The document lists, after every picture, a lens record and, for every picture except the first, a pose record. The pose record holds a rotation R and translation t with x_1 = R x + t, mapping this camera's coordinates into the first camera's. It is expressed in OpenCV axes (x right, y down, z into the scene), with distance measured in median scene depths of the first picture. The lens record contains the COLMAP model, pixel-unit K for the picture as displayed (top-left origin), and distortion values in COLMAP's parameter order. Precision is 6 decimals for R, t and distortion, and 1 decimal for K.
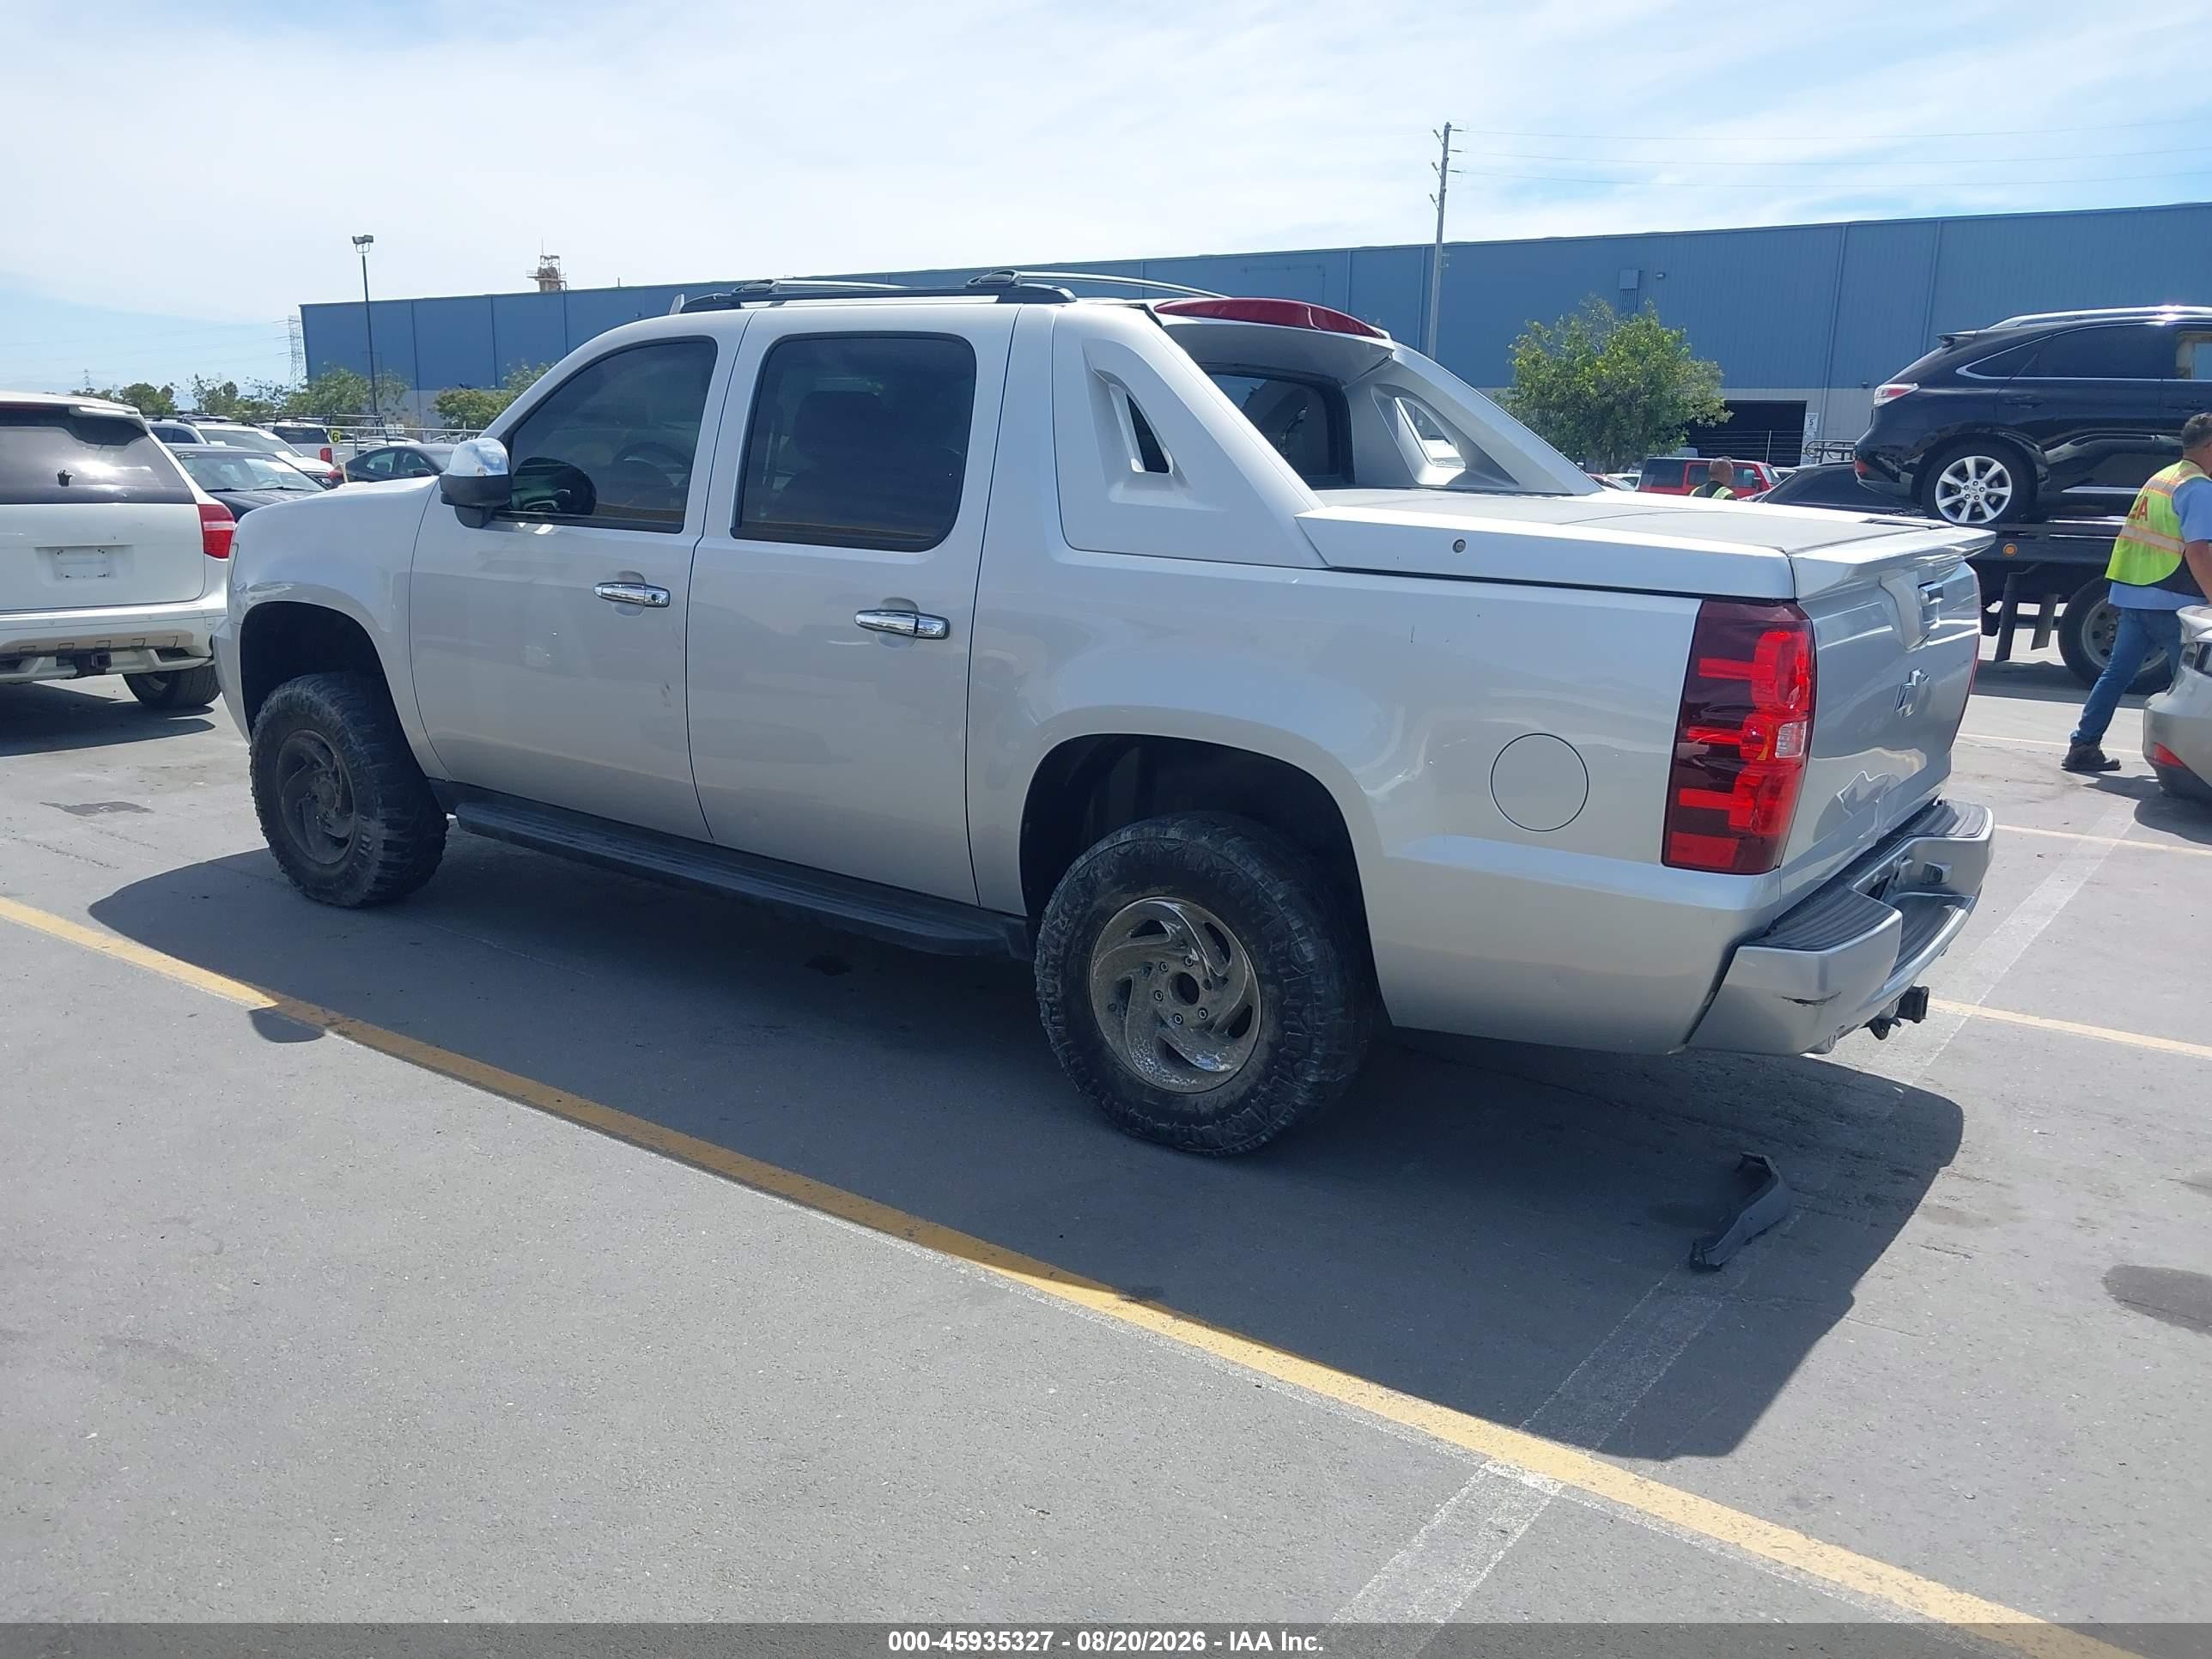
lens RADIAL K [[1785.8, 0, 1097.5], [0, 1785.8, 818.4], [0, 0, 1]] dist [0.017813, -0.011903]
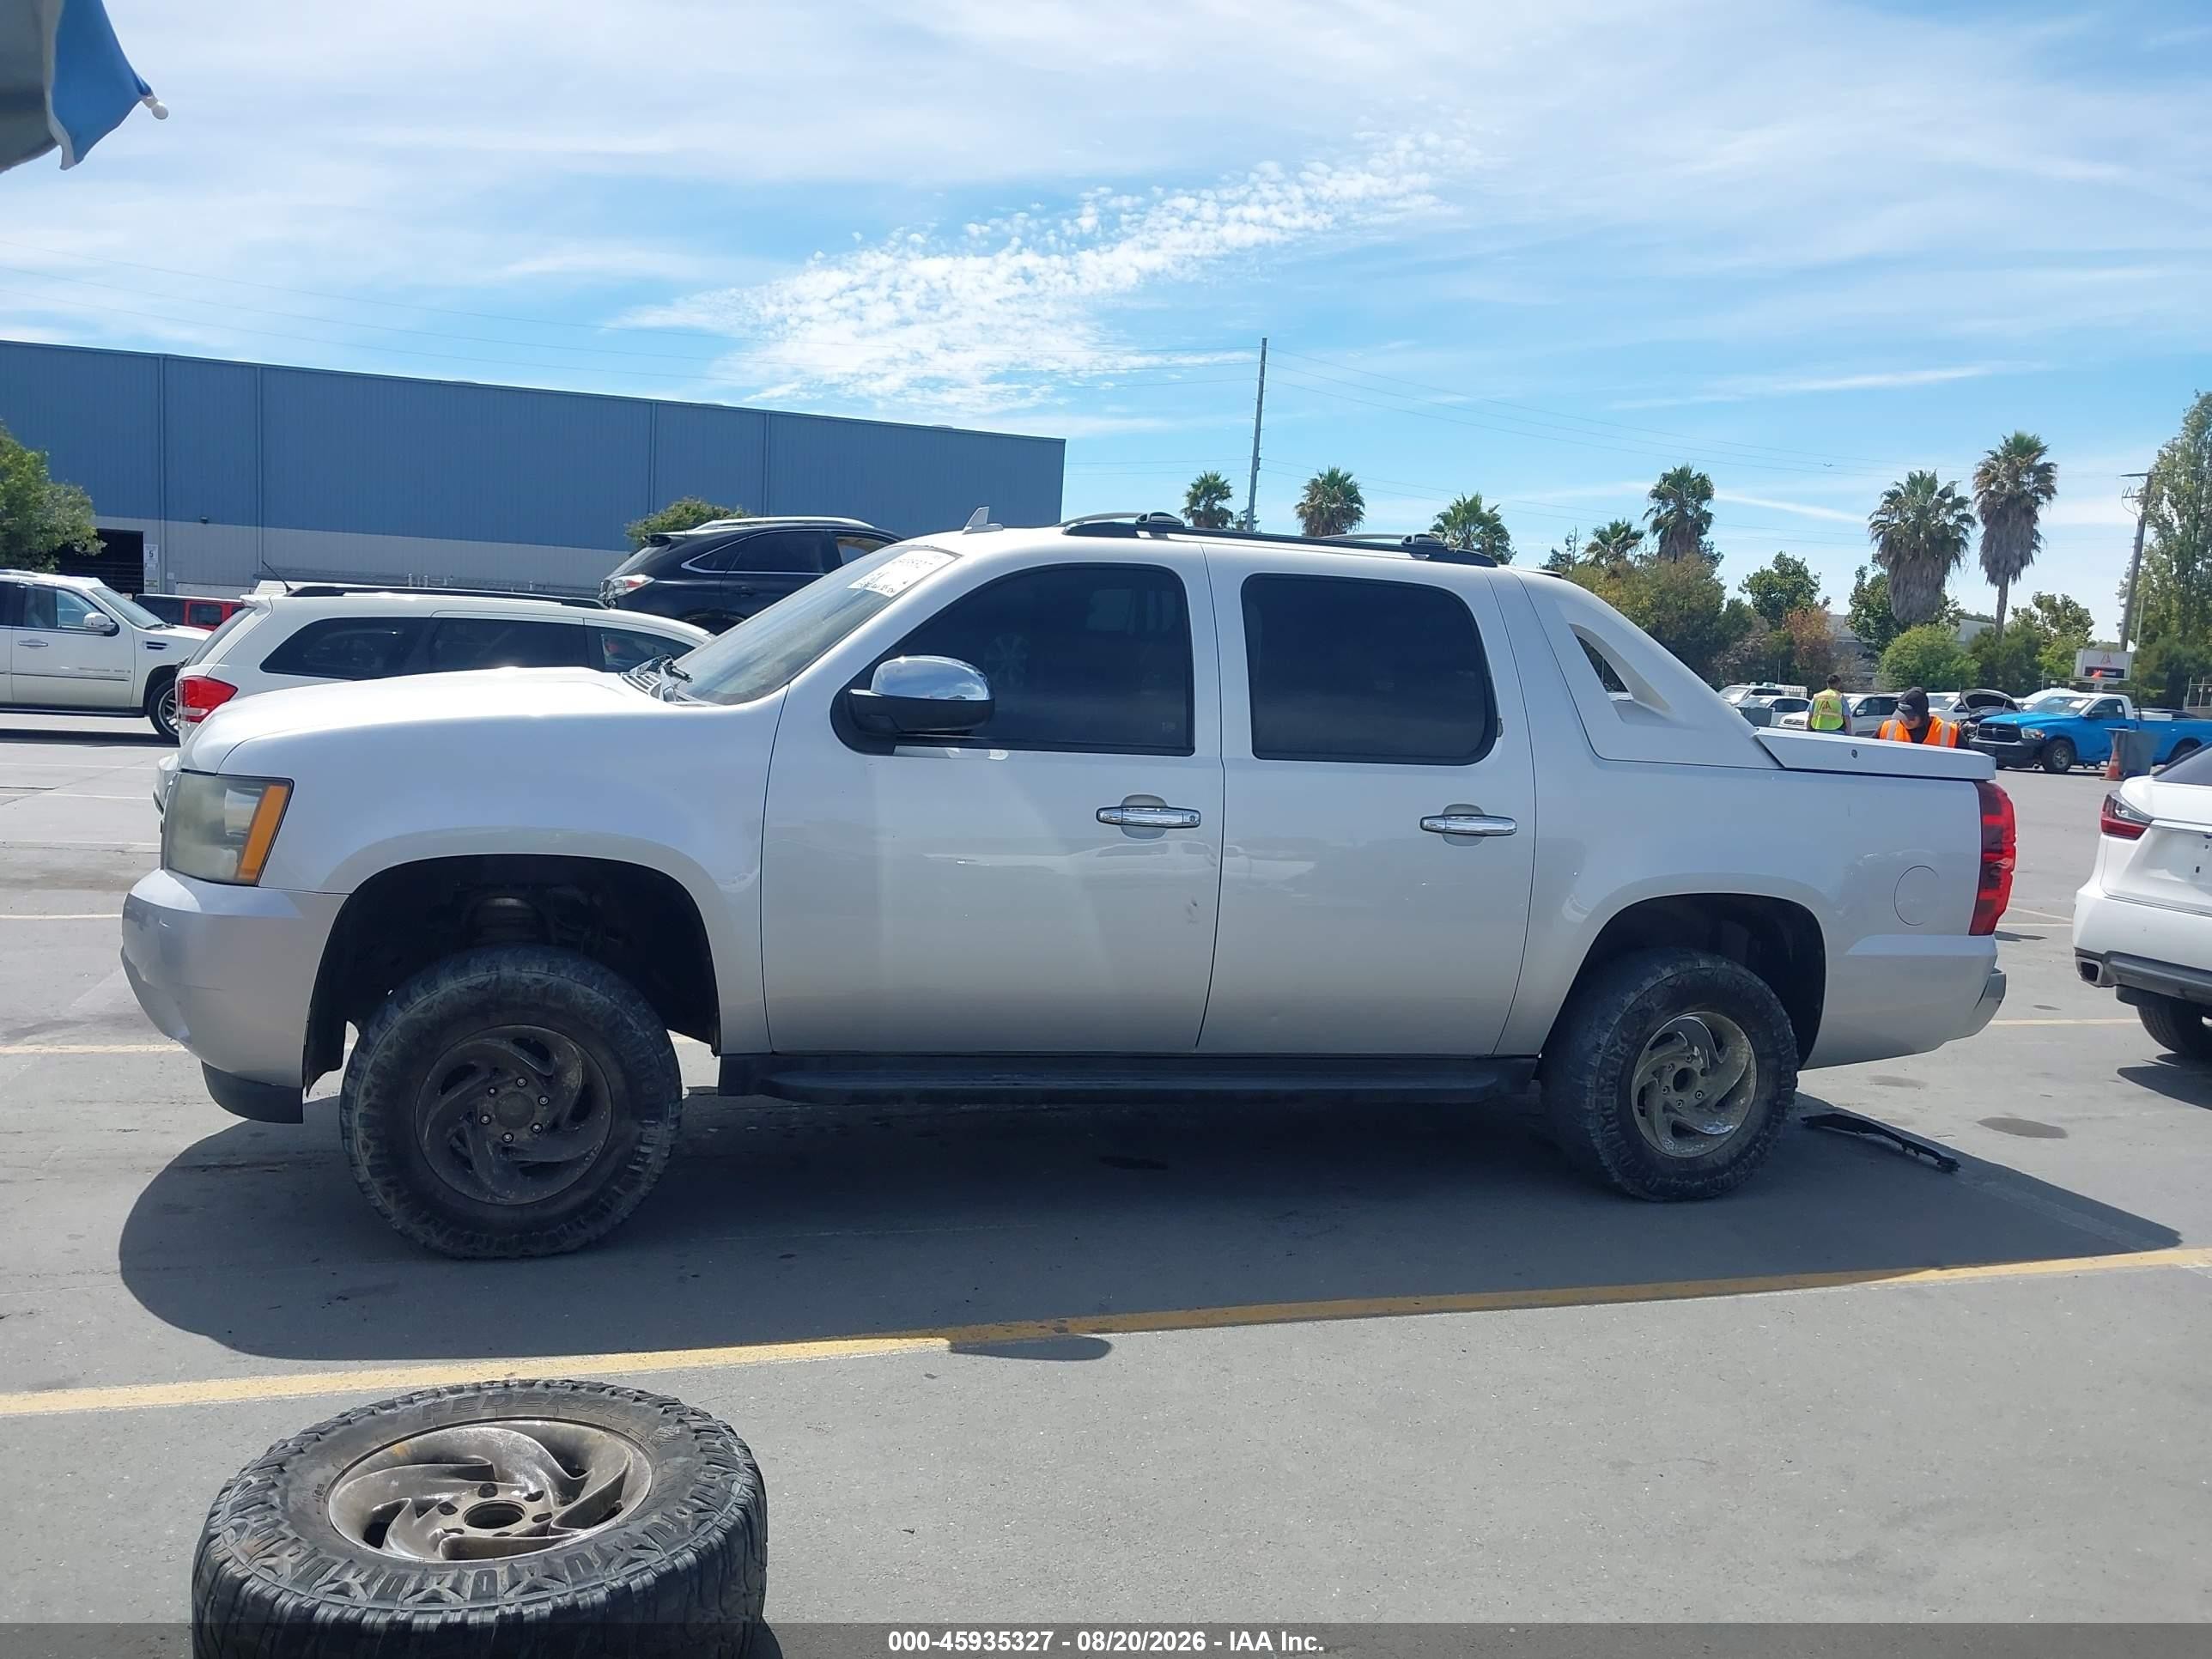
lens RADIAL K [[1785.8, 0, 1097.5], [0, 1785.8, 818.4], [0, 0, 1]] dist [0.017813, -0.011903]
pose [[0.591868, -0.065041, 0.803406, -1.193381], [0.121398, 0.992562, -0.009079, -0.132067], [-0.796840, 0.102905, 0.595362, 0.487712]]
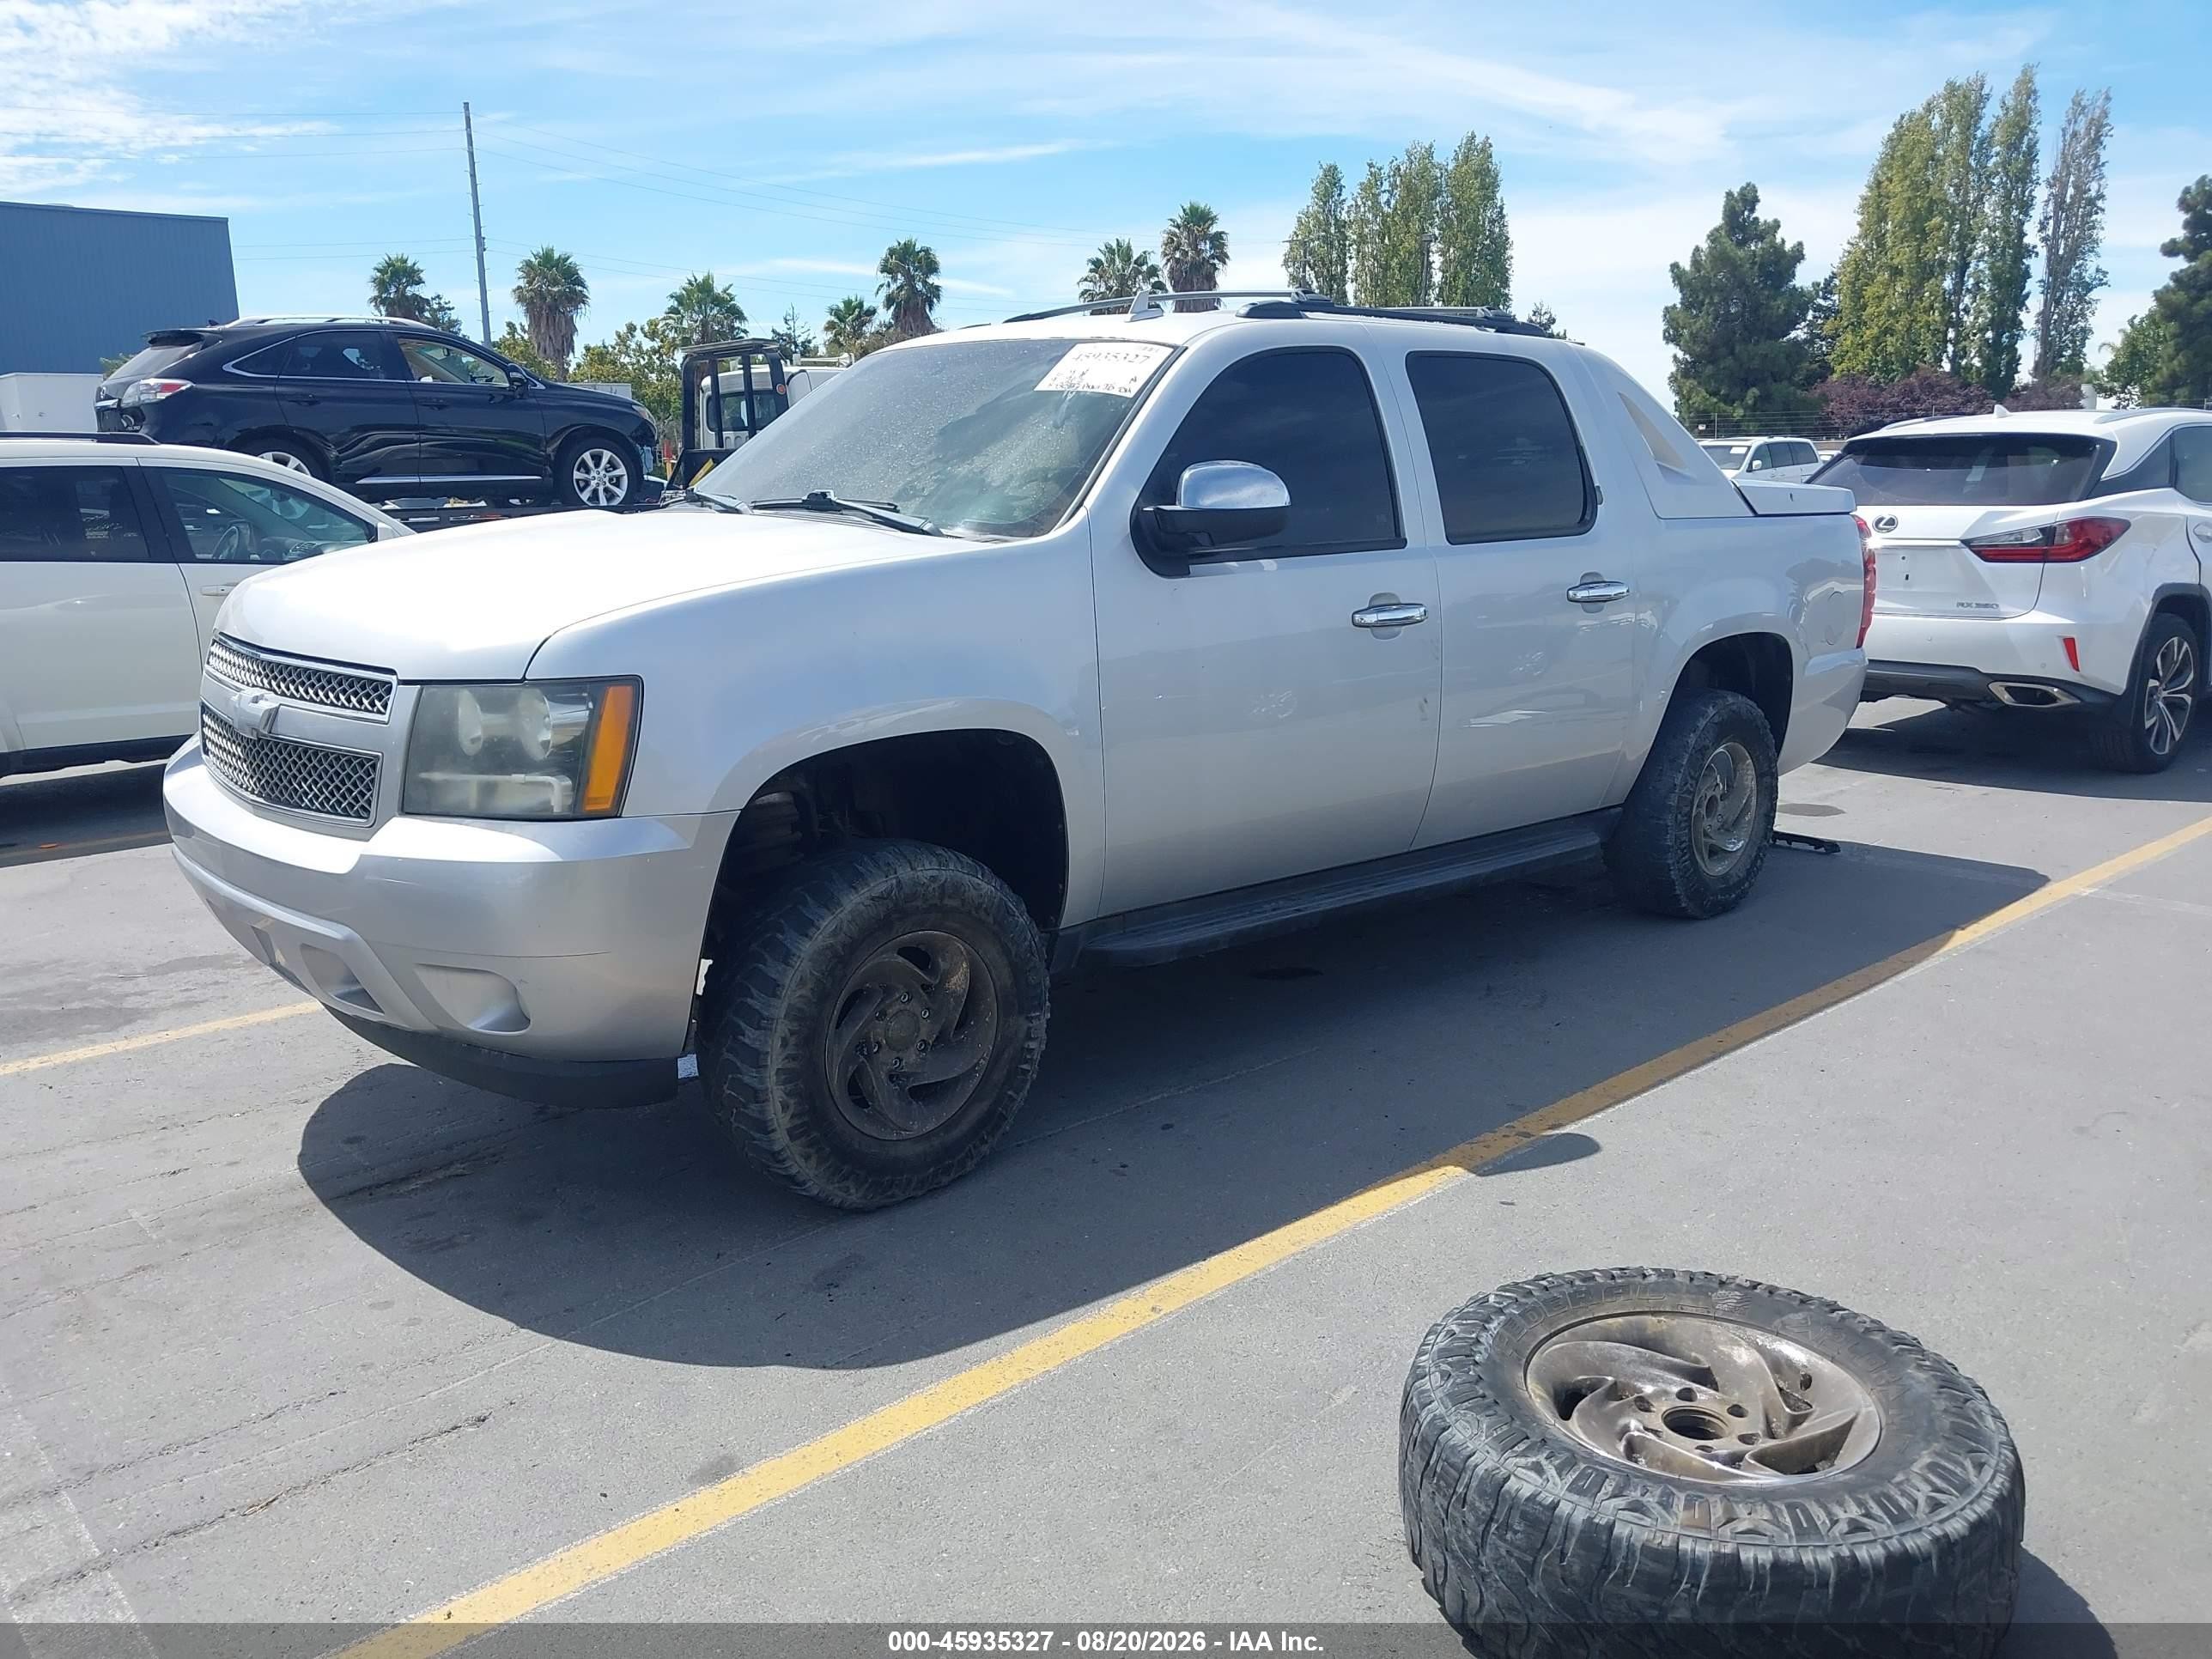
lens RADIAL K [[1785.8, 0, 1097.5], [0, 1785.8, 818.4], [0, 0, 1]] dist [0.017813, -0.011903]
pose [[0.194372, -0.219517, 0.956050, -1.372569], [0.213971, 0.960657, 0.177073, -0.249427], [-0.957307, 0.170149, 0.233695, 1.057323]]
